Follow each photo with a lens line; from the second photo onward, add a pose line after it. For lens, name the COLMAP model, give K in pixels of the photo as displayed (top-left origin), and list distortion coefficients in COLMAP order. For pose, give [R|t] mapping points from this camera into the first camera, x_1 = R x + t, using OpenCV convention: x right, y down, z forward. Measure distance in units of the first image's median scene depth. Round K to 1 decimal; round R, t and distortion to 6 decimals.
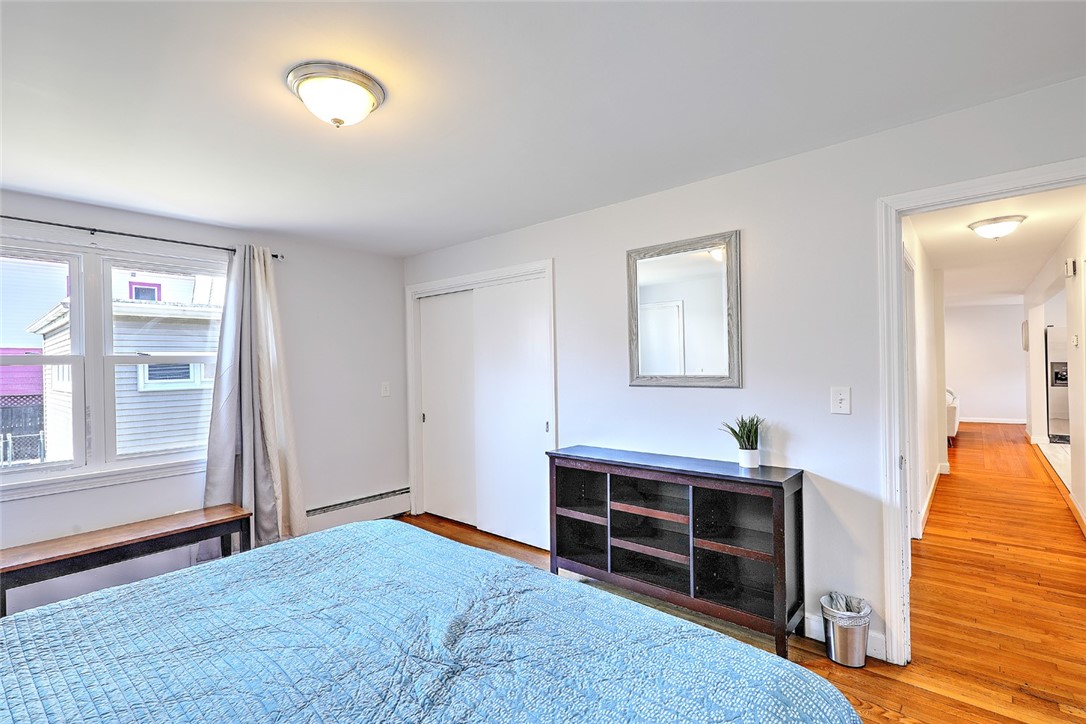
lens RADIAL K [[505.3, 0, 542.0], [0, 505.3, 361.7], [0, 0, 1]] dist [-0.002568, -0.000452]
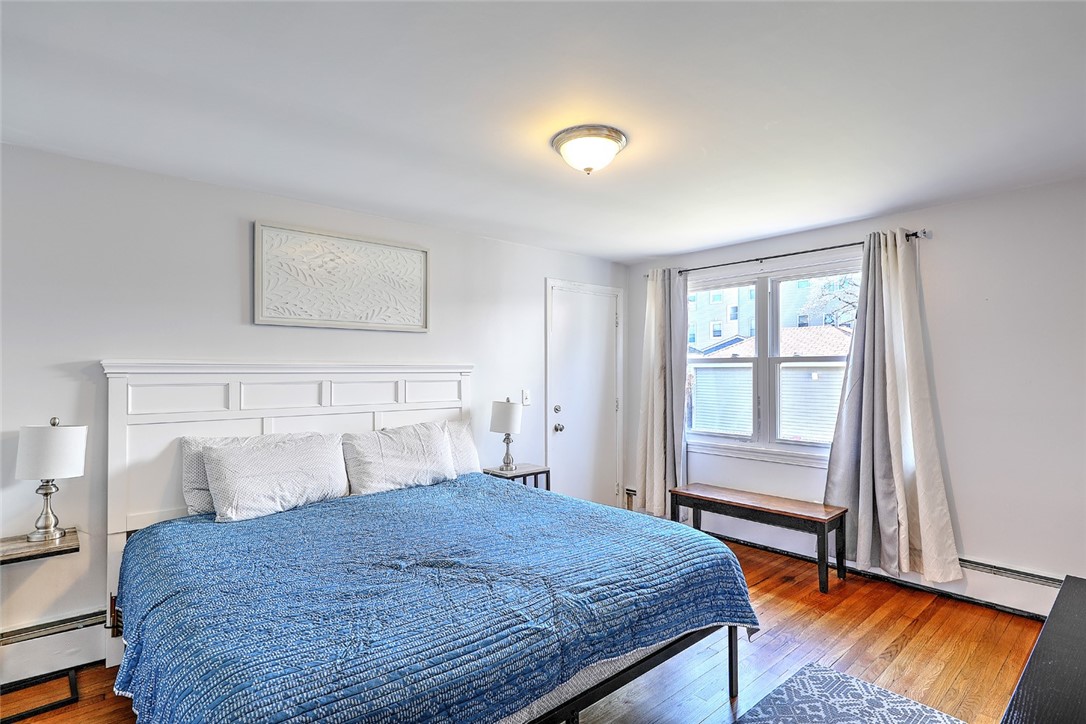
lens RADIAL K [[540.9, 0, 539.9], [0, 540.9, 365.3], [0, 0, 1]] dist [0.003937, 0.000747]
pose [[-0.143066, 0.013118, -0.989626, 0.499985], [0.011973, 0.999862, 0.011522, -0.013060], [0.989641, -0.010201, -0.143203, 0.584320]]
